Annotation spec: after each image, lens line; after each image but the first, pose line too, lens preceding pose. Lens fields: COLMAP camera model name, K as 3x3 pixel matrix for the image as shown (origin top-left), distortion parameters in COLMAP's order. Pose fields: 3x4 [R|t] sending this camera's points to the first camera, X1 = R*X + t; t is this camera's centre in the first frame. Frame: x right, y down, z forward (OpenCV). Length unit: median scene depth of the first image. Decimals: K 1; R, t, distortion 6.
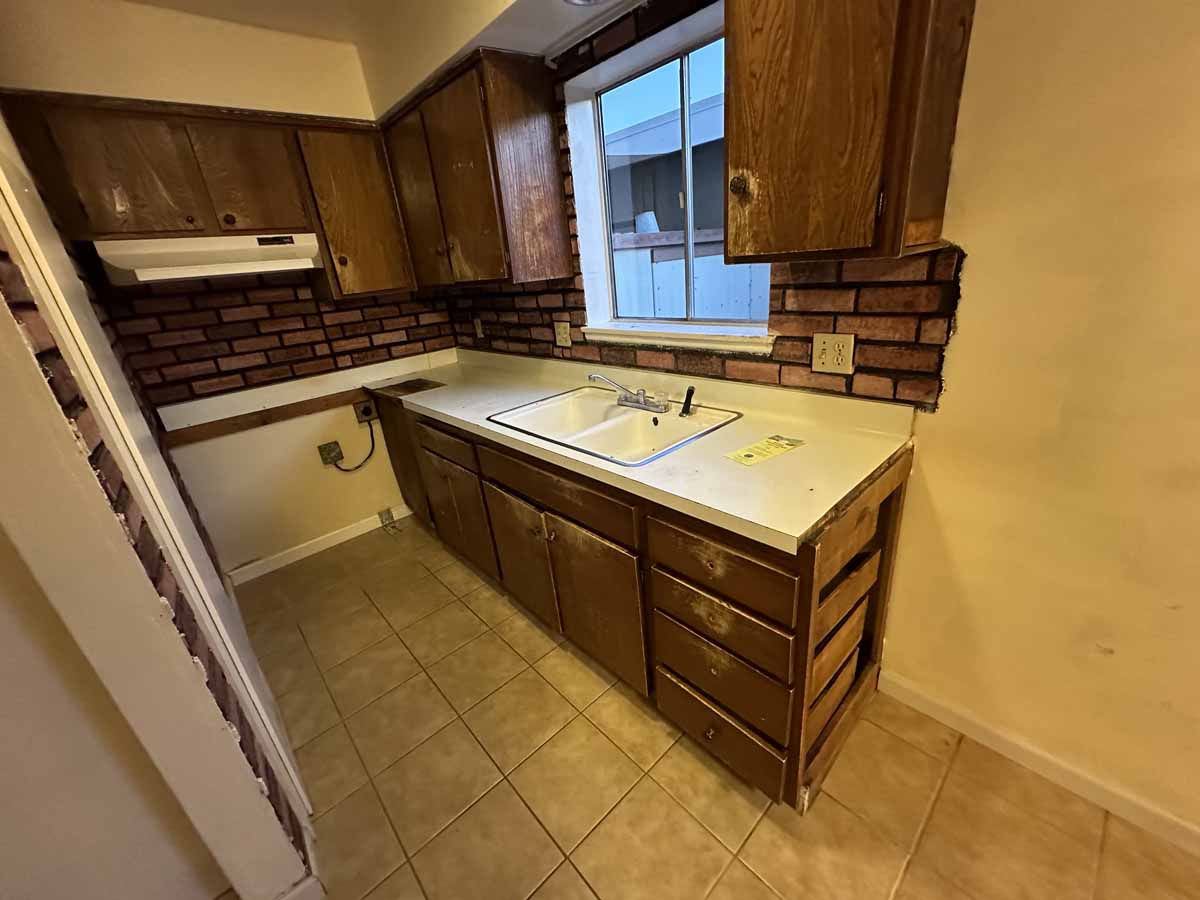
lens RADIAL K [[479.8, 0, 595.5], [0, 479.8, 448.6], [0, 0, 1]] dist [0.000673, 0.000306]
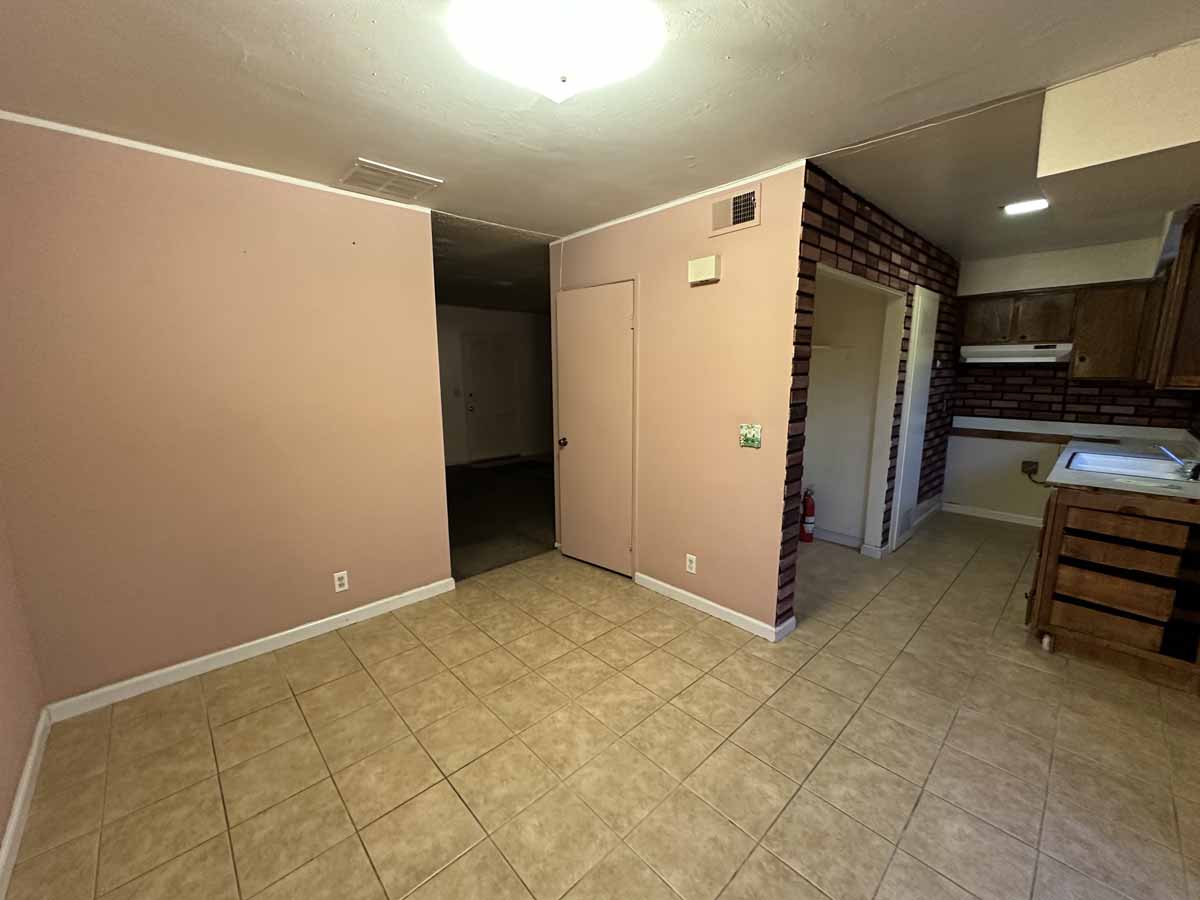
lens RADIAL K [[479.8, 0, 603.3], [0, 479.8, 450.5], [0, 0, 1]] dist [0.000673, 0.000306]
pose [[0.020857, 0.260624, -0.965215, 1.141521], [-0.366670, 0.900148, 0.235131, 0.122843], [0.930117, 0.349011, 0.114338, -0.649504]]
